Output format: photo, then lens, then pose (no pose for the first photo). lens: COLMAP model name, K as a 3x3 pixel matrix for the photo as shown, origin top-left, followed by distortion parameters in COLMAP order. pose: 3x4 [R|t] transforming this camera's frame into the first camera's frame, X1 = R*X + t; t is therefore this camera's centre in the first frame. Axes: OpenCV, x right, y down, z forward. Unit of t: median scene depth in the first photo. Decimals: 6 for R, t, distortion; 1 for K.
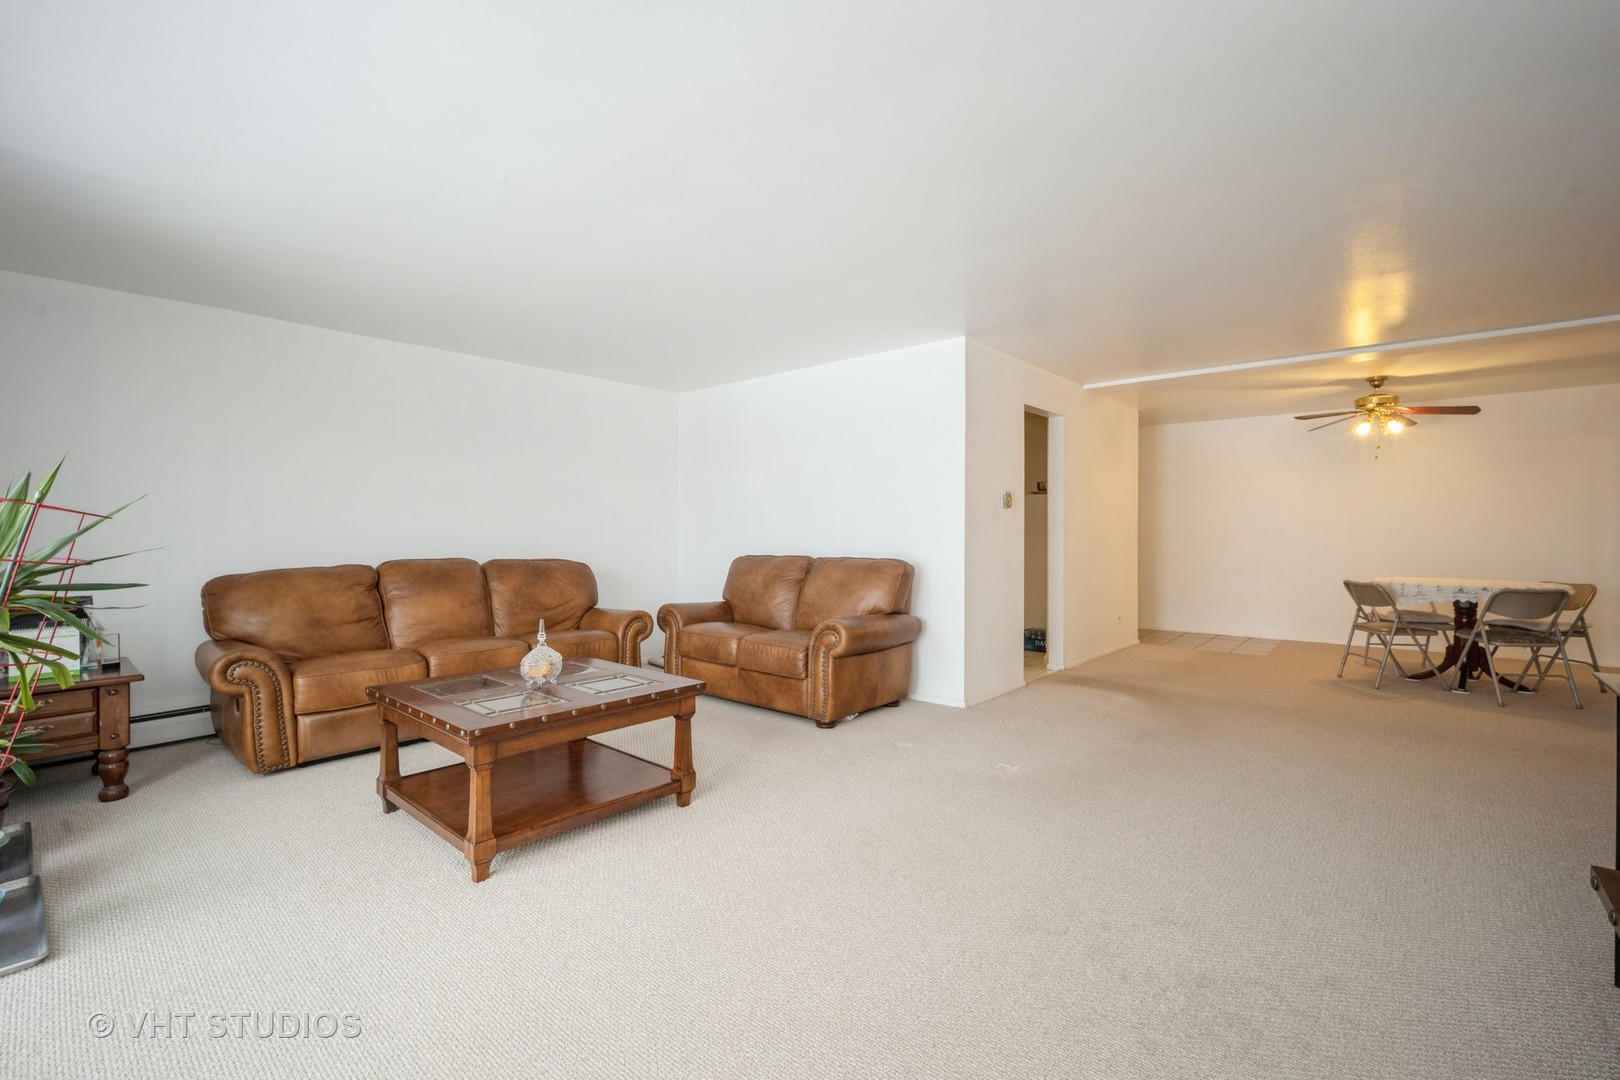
lens RADIAL K [[708.8, 0, 818.0], [0, 708.8, 536.1], [0, 0, 1]] dist [-0.002687, -0.000233]
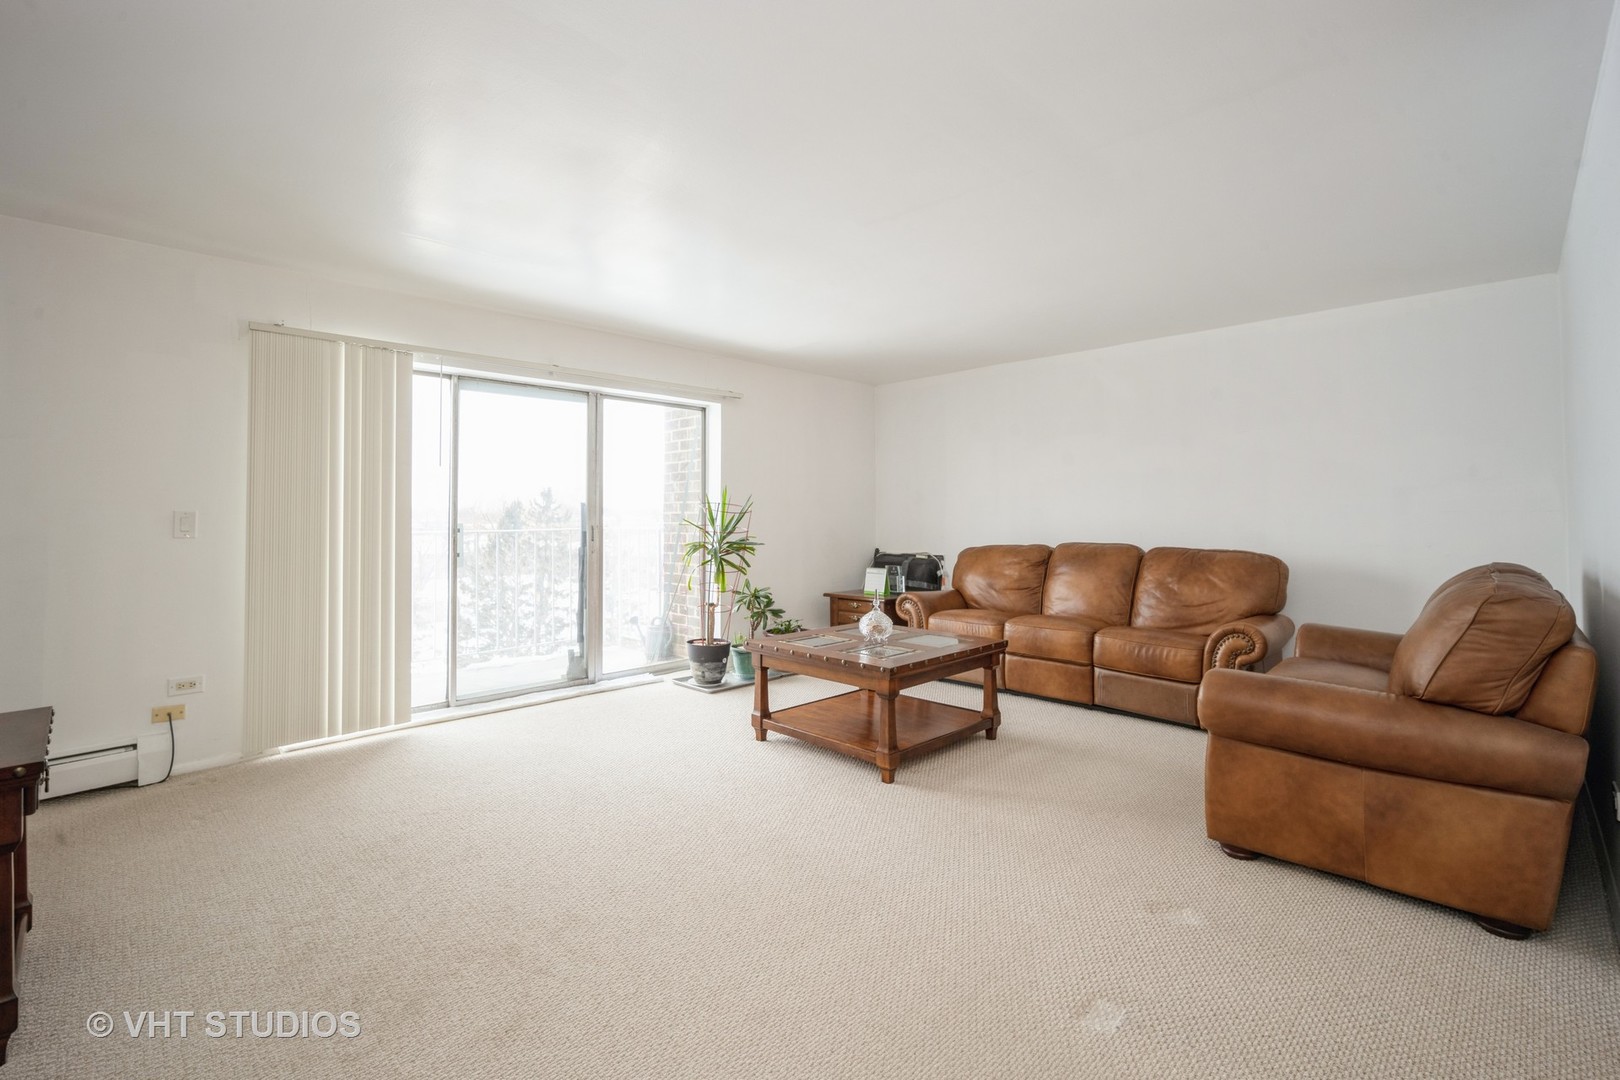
lens RADIAL K [[708.8, 0, 819.7], [0, 708.8, 529.0], [0, 0, 1]] dist [-0.002687, -0.000233]
pose [[-0.066719, 0.015722, -0.997648, 0.620498], [-0.002231, 0.999871, 0.015906, -0.007679], [0.997769, 0.003287, -0.066675, 0.696503]]
